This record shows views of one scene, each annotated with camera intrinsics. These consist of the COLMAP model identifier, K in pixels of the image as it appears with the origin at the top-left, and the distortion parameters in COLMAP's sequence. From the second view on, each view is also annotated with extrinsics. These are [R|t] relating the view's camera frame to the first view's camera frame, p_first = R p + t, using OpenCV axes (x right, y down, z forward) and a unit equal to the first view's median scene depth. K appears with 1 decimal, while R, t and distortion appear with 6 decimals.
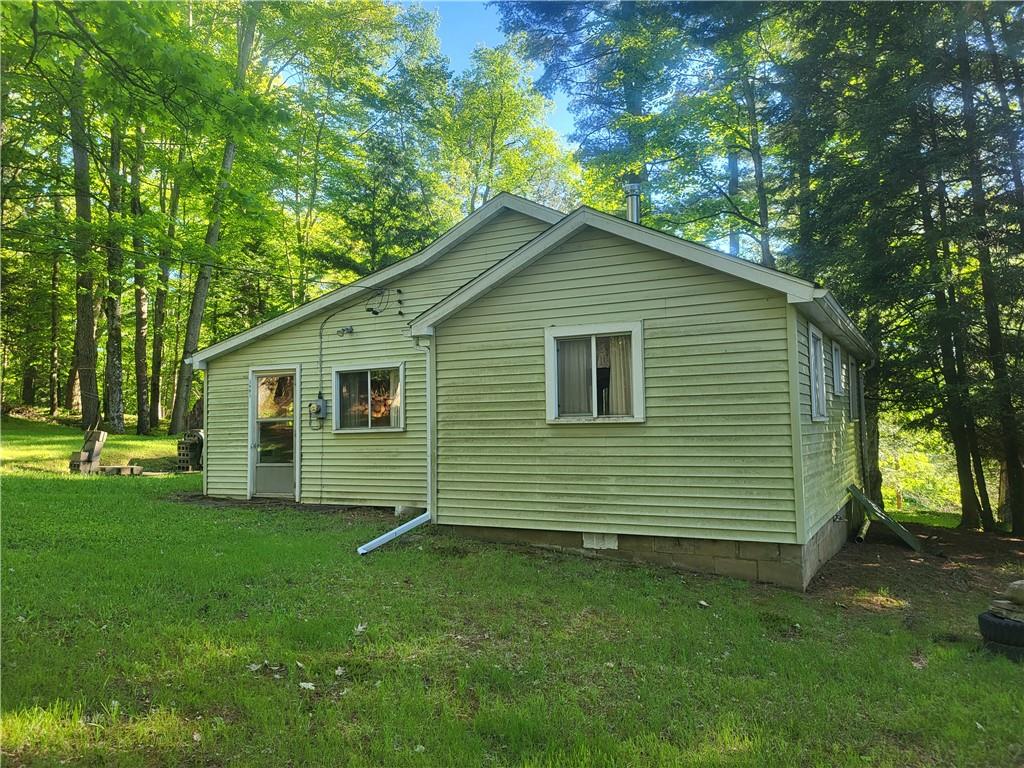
lens RADIAL K [[767.7, 0, 517.3], [0, 767.7, 377.0], [0, 0, 1]] dist [0.067203, -0.056247]
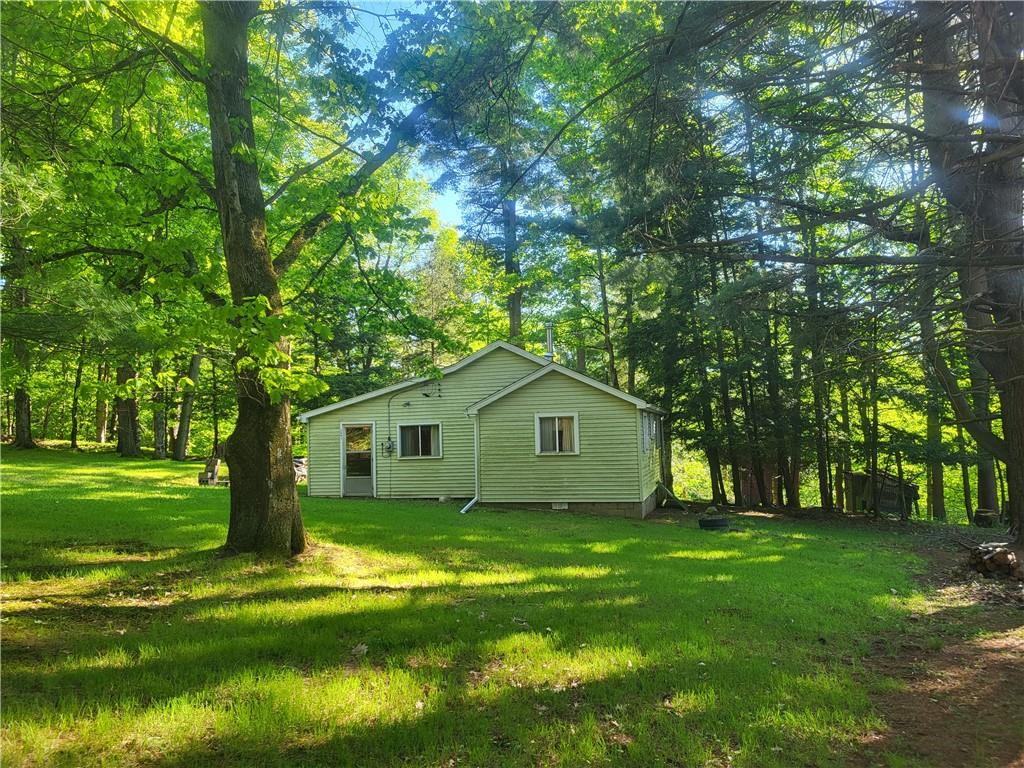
lens RADIAL K [[767.7, 0, 517.3], [0, 767.7, 377.0], [0, 0, 1]] dist [0.067203, -0.056247]
pose [[0.972903, 0.008673, 0.231051, -0.515396], [-0.005326, 0.999872, -0.015106, -0.129809], [-0.231152, 0.013466, 0.972824, -1.145071]]
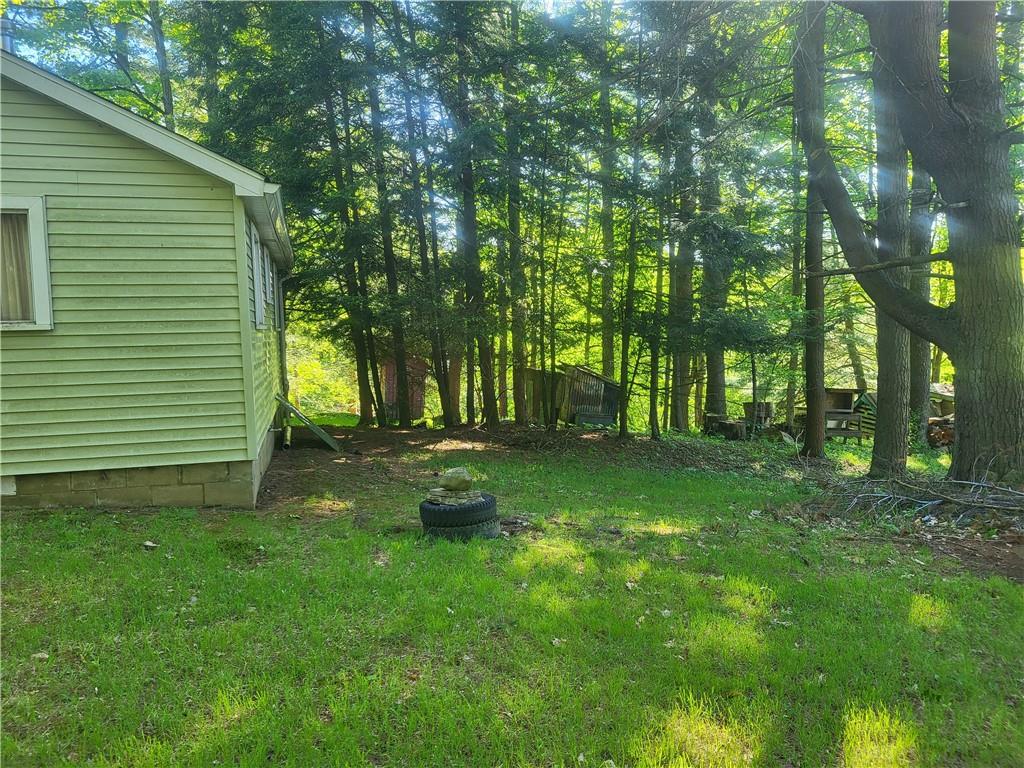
lens RADIAL K [[764.7, 0, 511.2], [0, 764.7, 382.3], [0, 0, 1]] dist [0.059357, -0.058138]
pose [[0.738593, -0.046489, 0.672547, -0.018834], [-0.035404, 0.993568, 0.107560, 0.009453], [-0.673222, -0.103254, 0.732196, 0.097512]]
